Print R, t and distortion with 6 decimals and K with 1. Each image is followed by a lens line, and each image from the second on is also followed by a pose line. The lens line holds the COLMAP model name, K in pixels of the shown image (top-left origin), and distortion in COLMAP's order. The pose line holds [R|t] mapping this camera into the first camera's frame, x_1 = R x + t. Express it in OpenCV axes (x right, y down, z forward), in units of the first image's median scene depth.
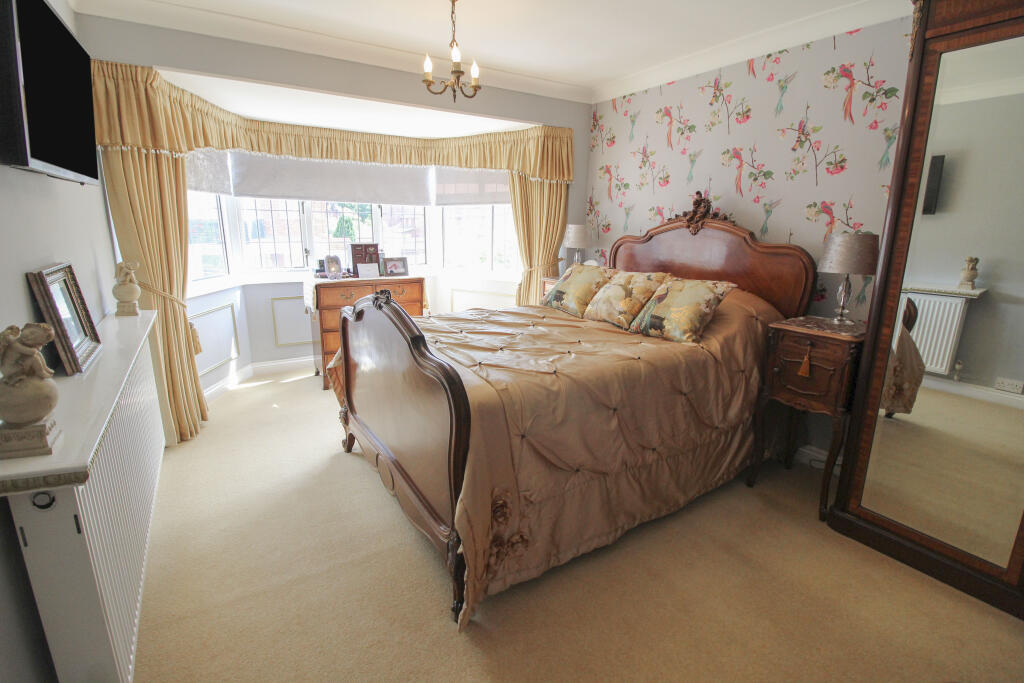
lens RADIAL K [[472.7, 0, 511.5], [0, 472.7, 338.3], [0, 0, 1]] dist [-0.001127, -0.010859]
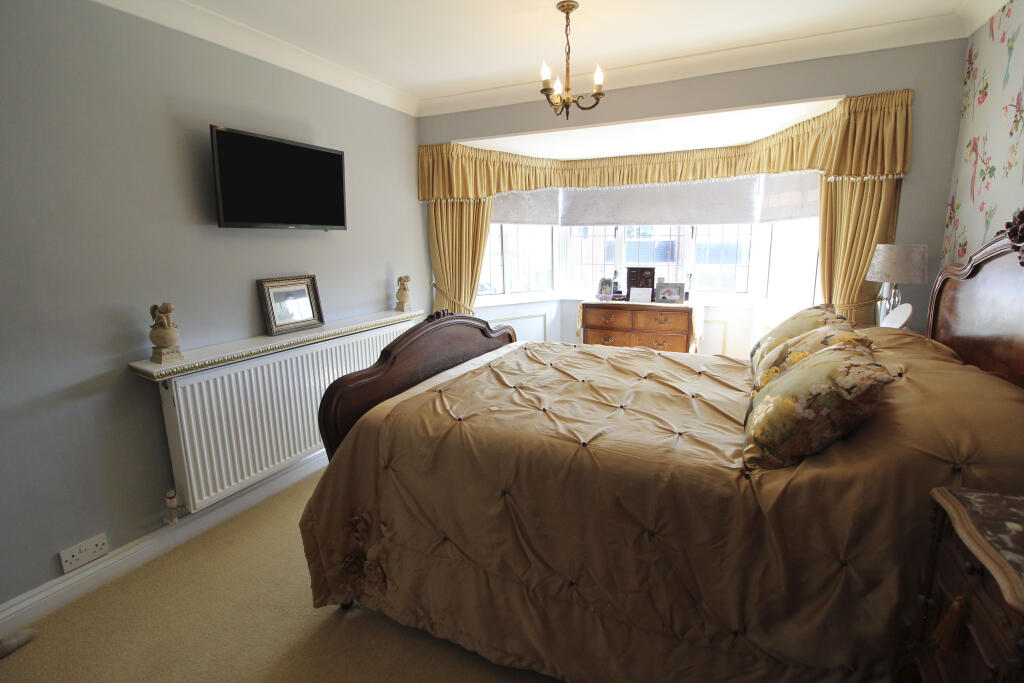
lens RADIAL K [[472.7, 0, 511.5], [0, 472.7, 338.3], [0, 0, 1]] dist [-0.001127, -0.010859]
pose [[0.529961, 0.146048, -0.835351, 0.398452], [-0.180257, 0.981948, 0.057320, -0.066987], [0.828642, 0.120201, 0.546721, 0.274090]]
